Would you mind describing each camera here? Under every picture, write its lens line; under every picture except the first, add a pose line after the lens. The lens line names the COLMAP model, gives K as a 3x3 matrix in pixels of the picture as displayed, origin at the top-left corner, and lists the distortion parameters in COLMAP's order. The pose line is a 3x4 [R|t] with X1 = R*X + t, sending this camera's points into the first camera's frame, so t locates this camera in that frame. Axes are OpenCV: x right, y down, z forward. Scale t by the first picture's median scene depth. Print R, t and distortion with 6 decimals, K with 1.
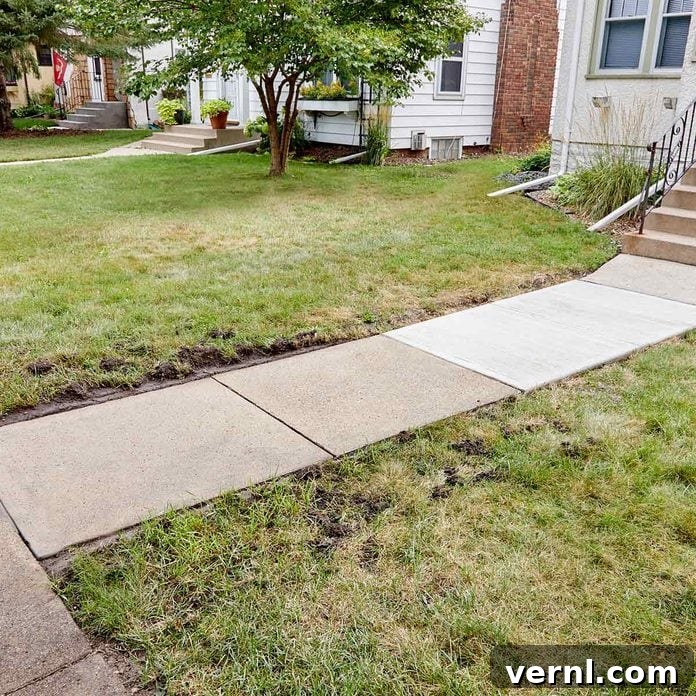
lens RADIAL K [[684.6, 0, 348.0], [0, 684.6, 348.0], [0, 0, 1]] dist [0.000283, -0.007636]
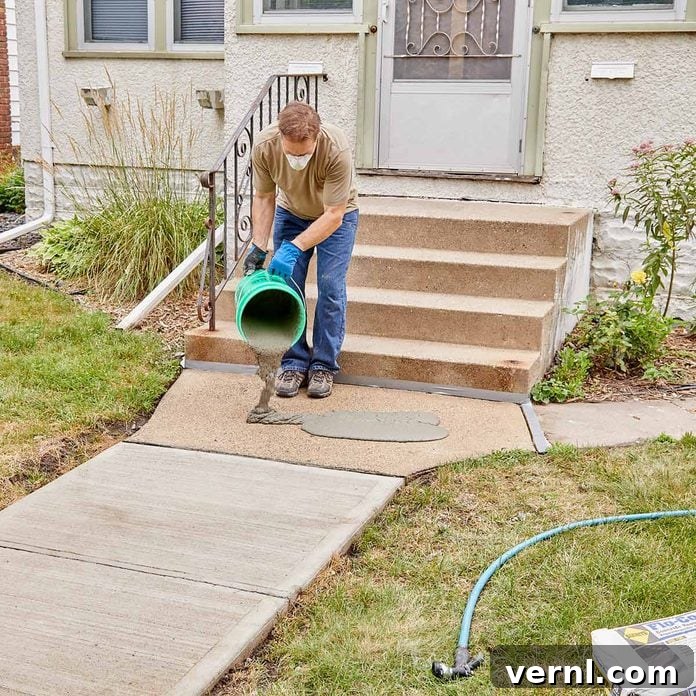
lens RADIAL K [[1126.4, 0, 302.1], [0, 1126.4, 358.6], [0, 0, 1]] dist [0.025411, 0.118697]
pose [[0.866651, -0.112745, 0.486009, 0.026671], [0.166738, 0.983573, -0.069157, -0.043393], [-0.470228, 0.140971, 0.871213, 0.107091]]
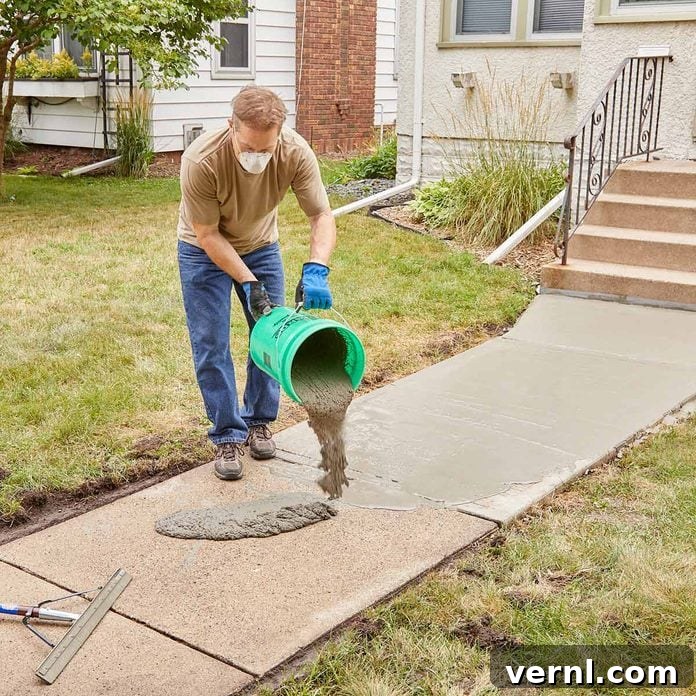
lens RADIAL K [[1033.5, 0, 310.5], [0, 1033.5, 354.3], [0, 0, 1]] dist [0.005575, 0.095454]
pose [[0.972777, -0.067899, 0.221573, -0.039325], [0.086930, 0.993212, -0.077291, -0.011283], [-0.214821, 0.094449, 0.972076, 0.026198]]
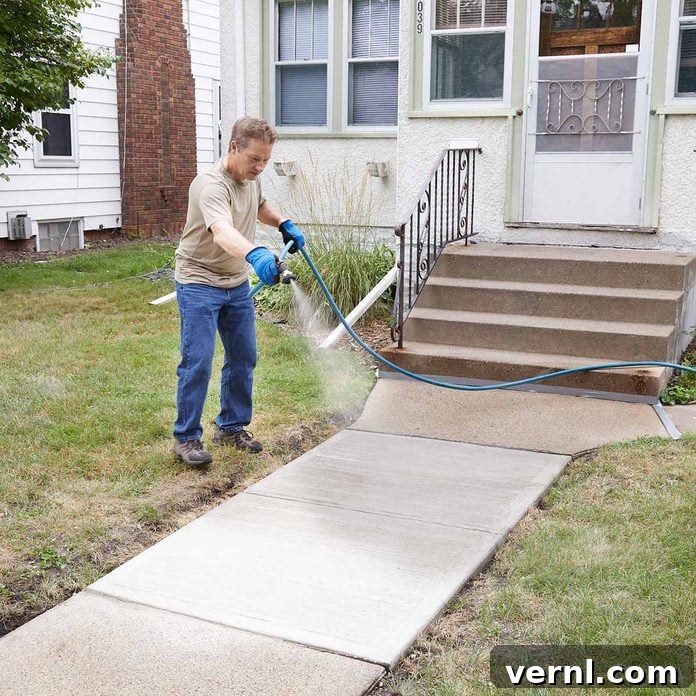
lens RADIAL K [[958.1, 0, 348.2], [0, 958.1, 358.6], [0, 0, 1]] dist [-0.027389, 0.074735]
pose [[0.899707, -0.094482, 0.426146, -0.028641], [0.156079, 0.981381, -0.111940, -0.033910], [-0.407635, 0.167226, 0.897702, 0.083382]]
